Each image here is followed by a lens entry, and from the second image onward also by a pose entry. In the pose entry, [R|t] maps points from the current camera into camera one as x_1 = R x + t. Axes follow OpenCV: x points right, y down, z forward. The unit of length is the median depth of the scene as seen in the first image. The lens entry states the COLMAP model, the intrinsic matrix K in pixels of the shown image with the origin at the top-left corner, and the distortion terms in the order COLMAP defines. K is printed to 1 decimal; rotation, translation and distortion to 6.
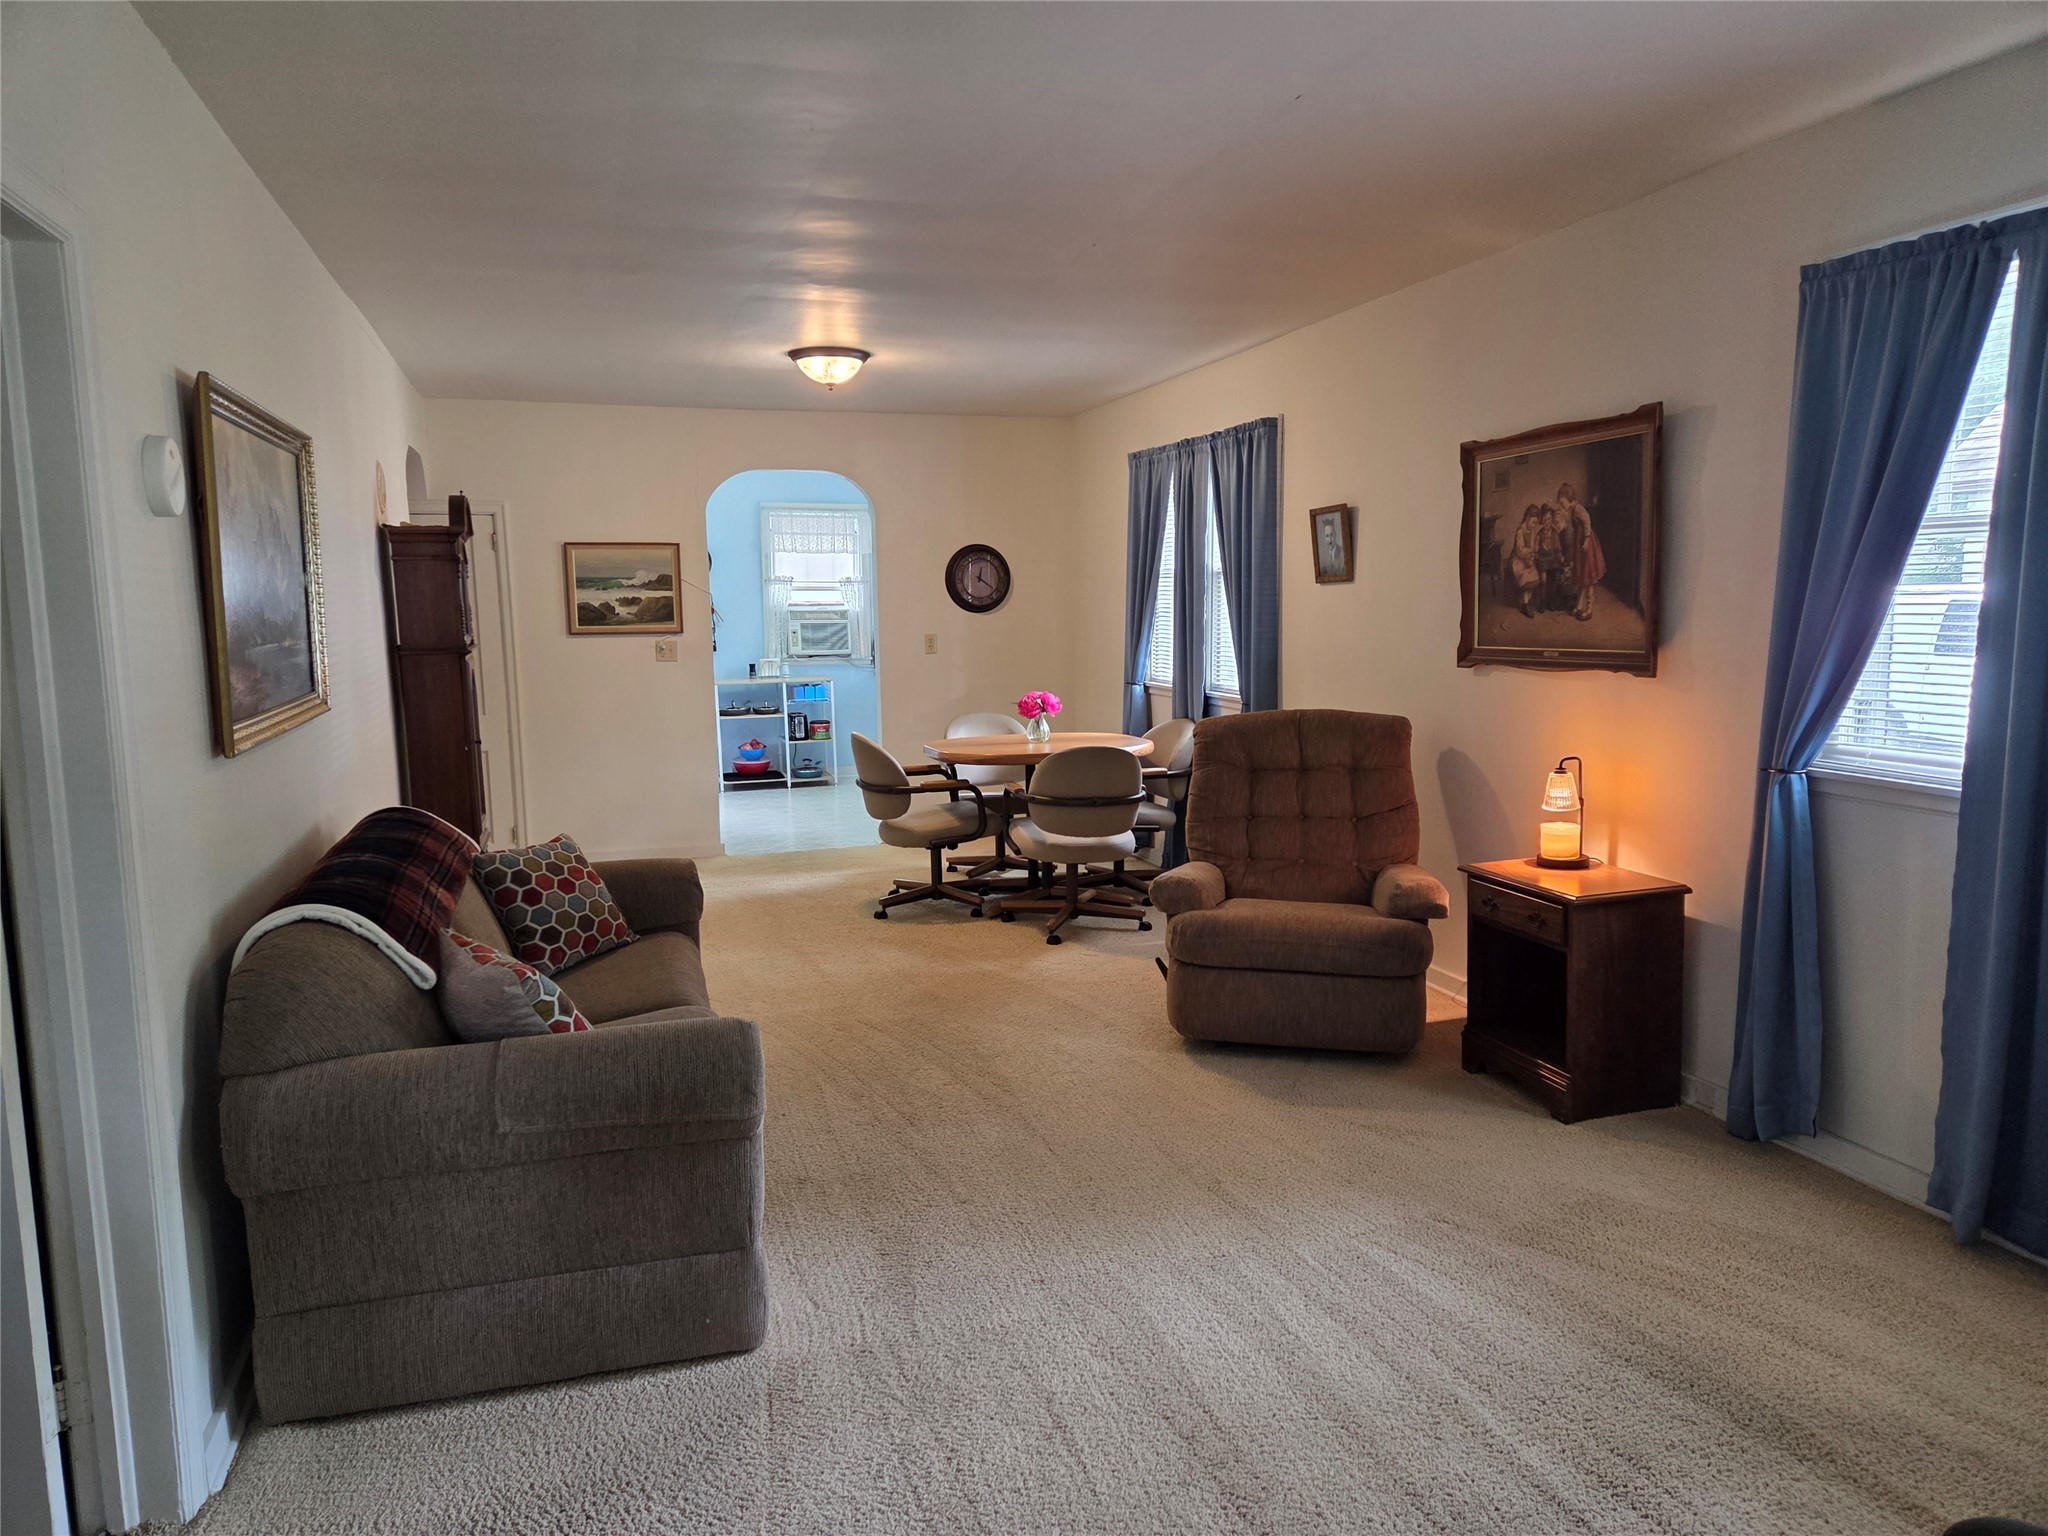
lens RADIAL K [[1360.0, 0, 1020.6], [0, 1360.0, 765.9], [0, 0, 1]] dist [0.047902, -0.013787]
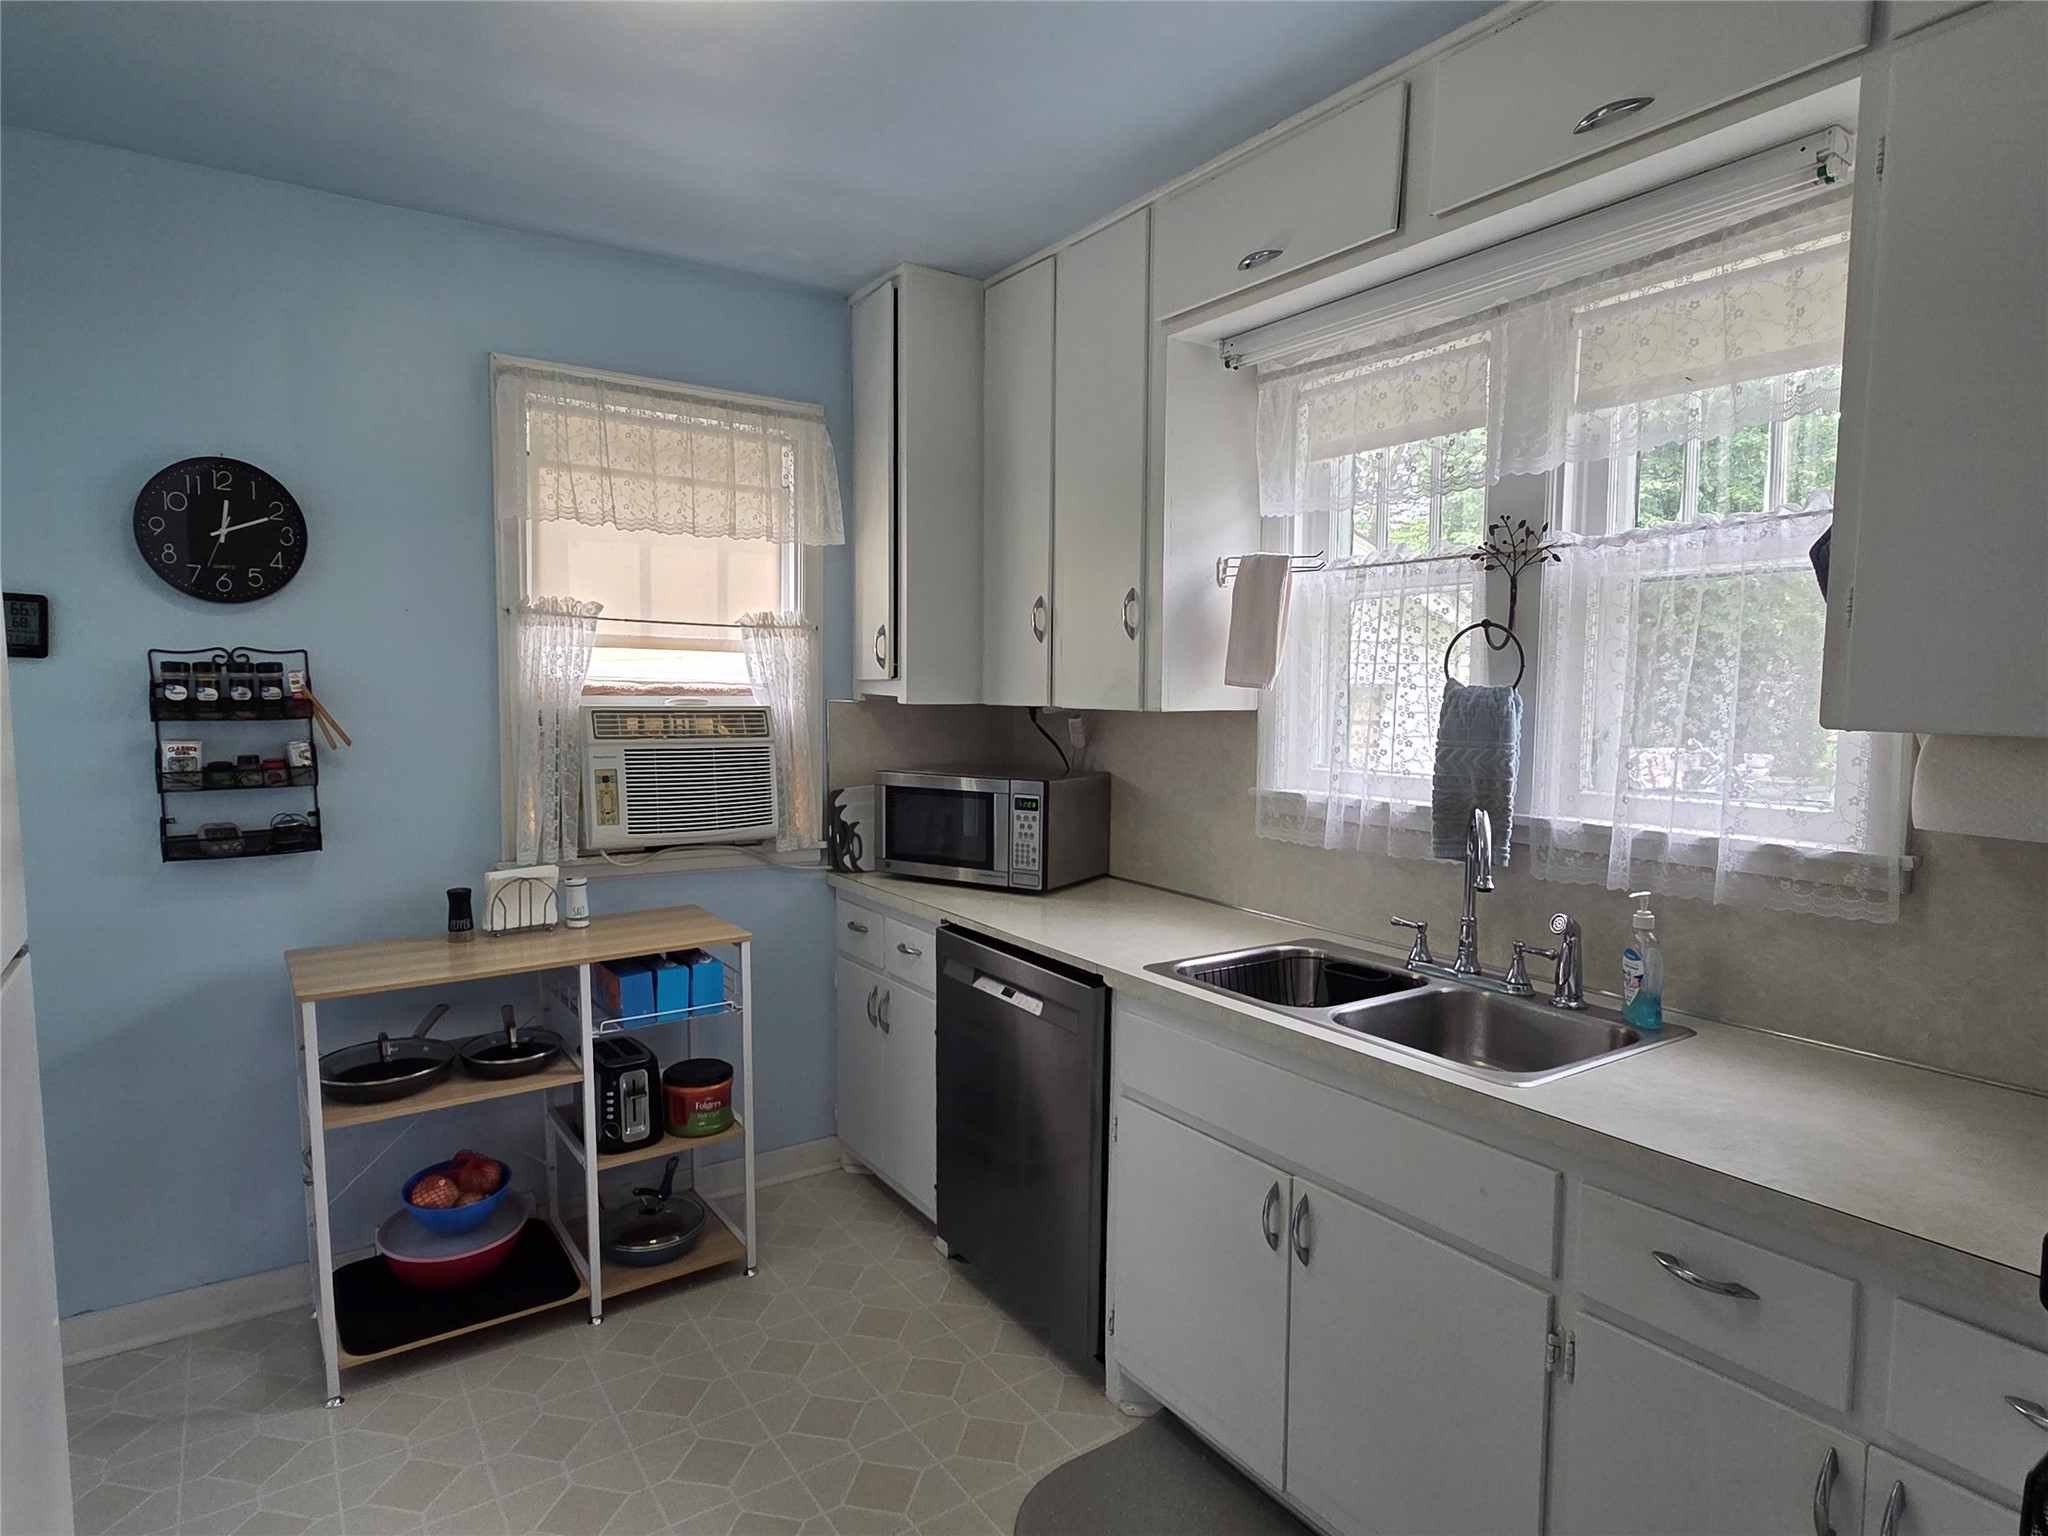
lens RADIAL K [[1101.7, 0, 1021.0], [0, 1101.7, 769.3], [0, 0, 1]] dist [0.004323, 0.000661]
pose [[0.949402, -0.001743, 0.314060, -0.156918], [0.017923, 0.998656, -0.048637, -0.087111], [-0.313553, 0.051805, 0.948157, 0.738194]]
